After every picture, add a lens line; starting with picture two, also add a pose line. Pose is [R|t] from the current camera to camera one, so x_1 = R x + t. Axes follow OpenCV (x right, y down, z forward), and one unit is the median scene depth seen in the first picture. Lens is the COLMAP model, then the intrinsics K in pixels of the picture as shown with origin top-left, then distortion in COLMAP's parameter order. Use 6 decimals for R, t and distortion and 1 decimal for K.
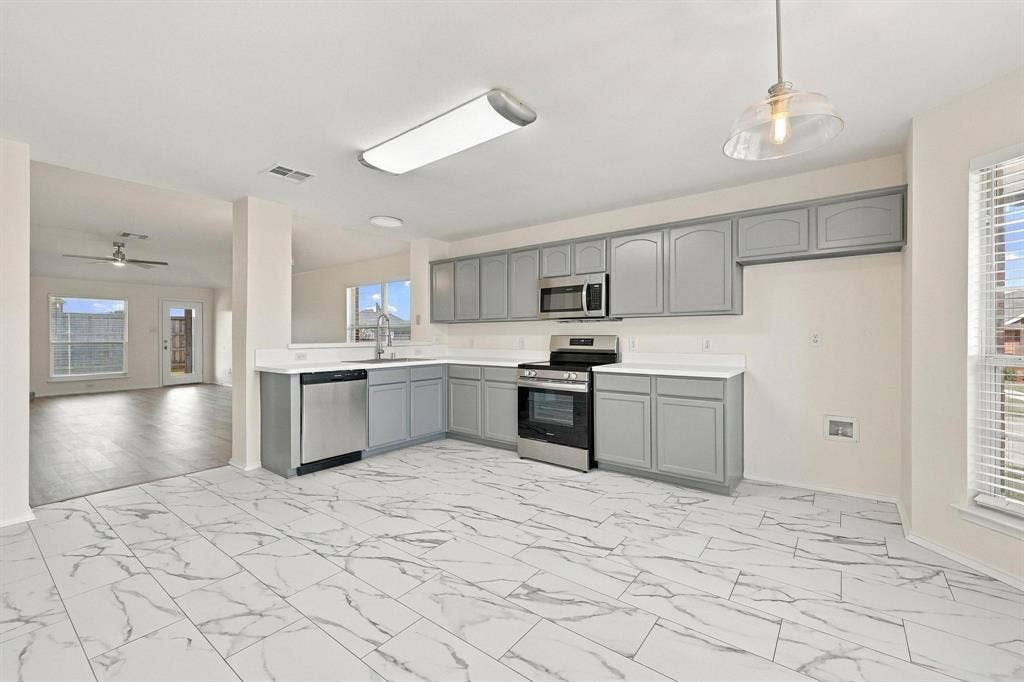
lens RADIAL K [[437.2, 0, 513.8], [0, 437.2, 331.4], [0, 0, 1]] dist [0.005575, 0.000498]
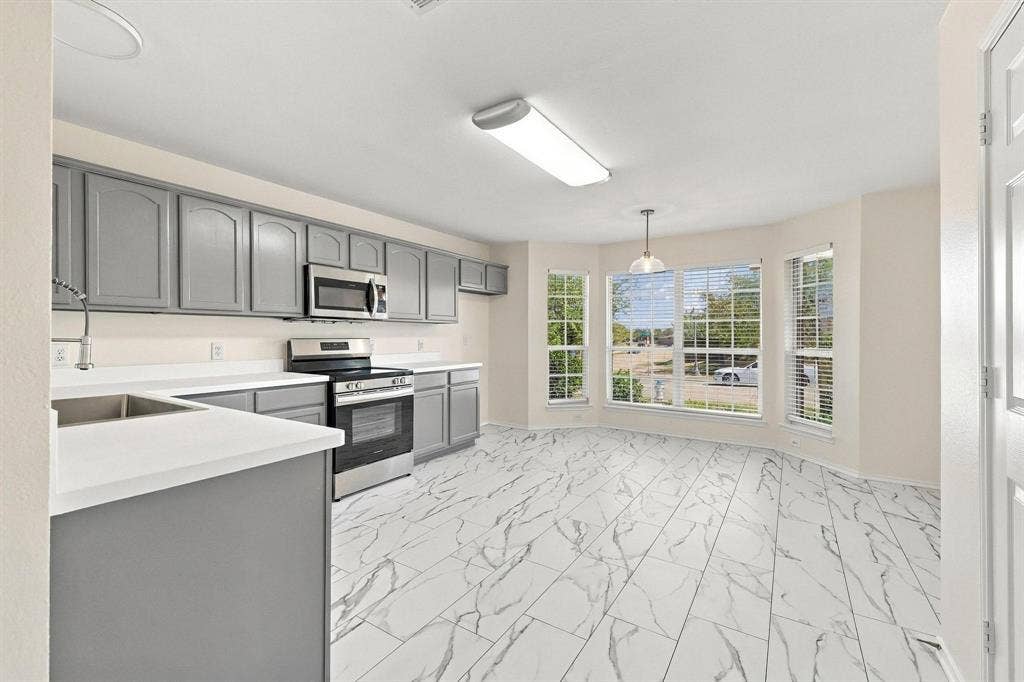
lens RADIAL K [[437.2, 0, 517.9], [0, 437.2, 340.1], [0, 0, 1]] dist [0.005575, 0.000498]
pose [[-0.098111, -0.009420, 0.995131, -1.084022], [-0.007340, 0.999935, 0.008741, 0.003807], [-0.995148, -0.006446, -0.098174, 1.080122]]
